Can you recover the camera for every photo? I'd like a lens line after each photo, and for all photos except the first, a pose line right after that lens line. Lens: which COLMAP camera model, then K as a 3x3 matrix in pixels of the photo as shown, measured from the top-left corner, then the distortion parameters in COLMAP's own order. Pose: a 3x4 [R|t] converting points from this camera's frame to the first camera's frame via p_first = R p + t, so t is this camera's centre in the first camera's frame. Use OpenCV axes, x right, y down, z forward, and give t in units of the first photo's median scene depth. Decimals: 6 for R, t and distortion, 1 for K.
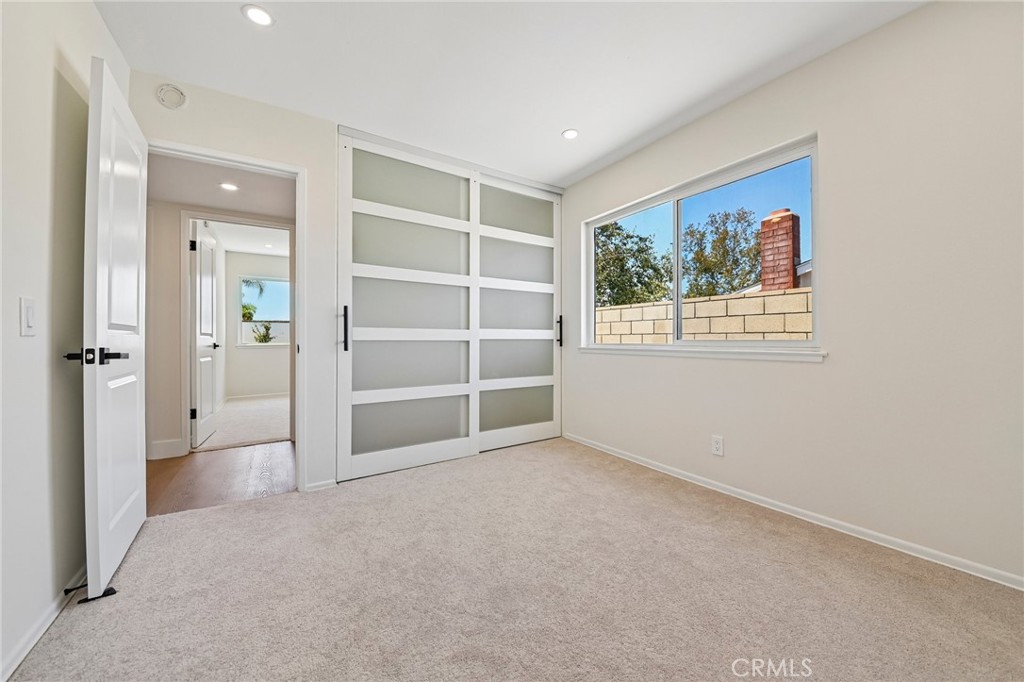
lens RADIAL K [[368.1, 0, 527.1], [0, 368.1, 339.2], [0, 0, 1]] dist [-0.007040, -0.001689]
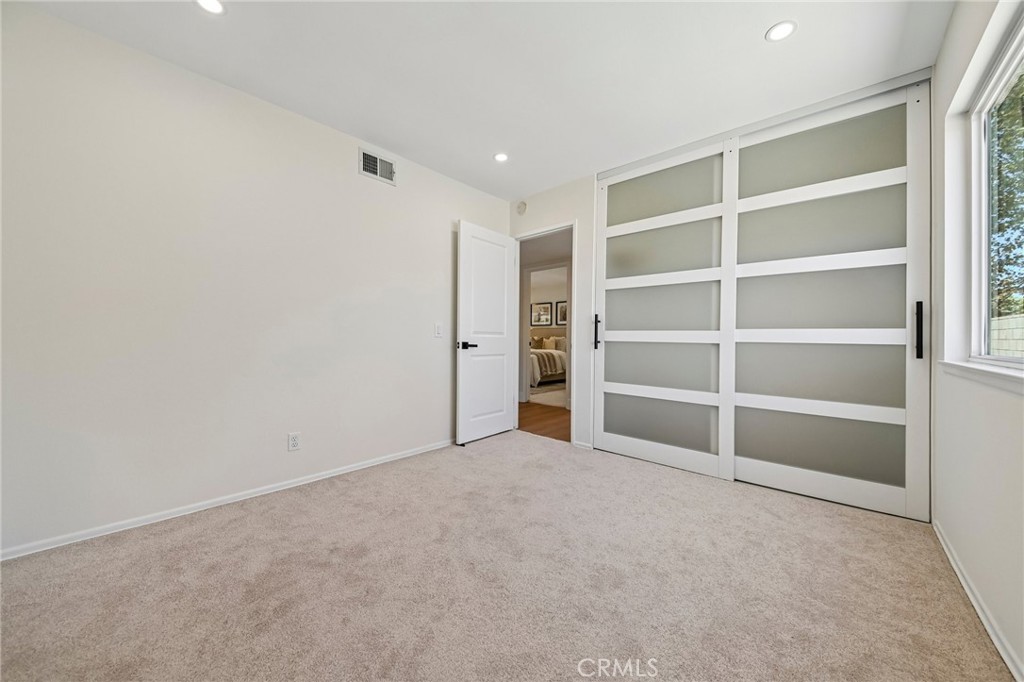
lens RADIAL K [[368.1, 0, 511.6], [0, 368.1, 347.1], [0, 0, 1]] dist [-0.007040, -0.001689]
pose [[0.241576, 0.028404, -0.969966, 0.620713], [-0.012778, 0.999578, 0.026089, -0.004406], [0.970298, 0.006092, 0.241837, 0.361430]]
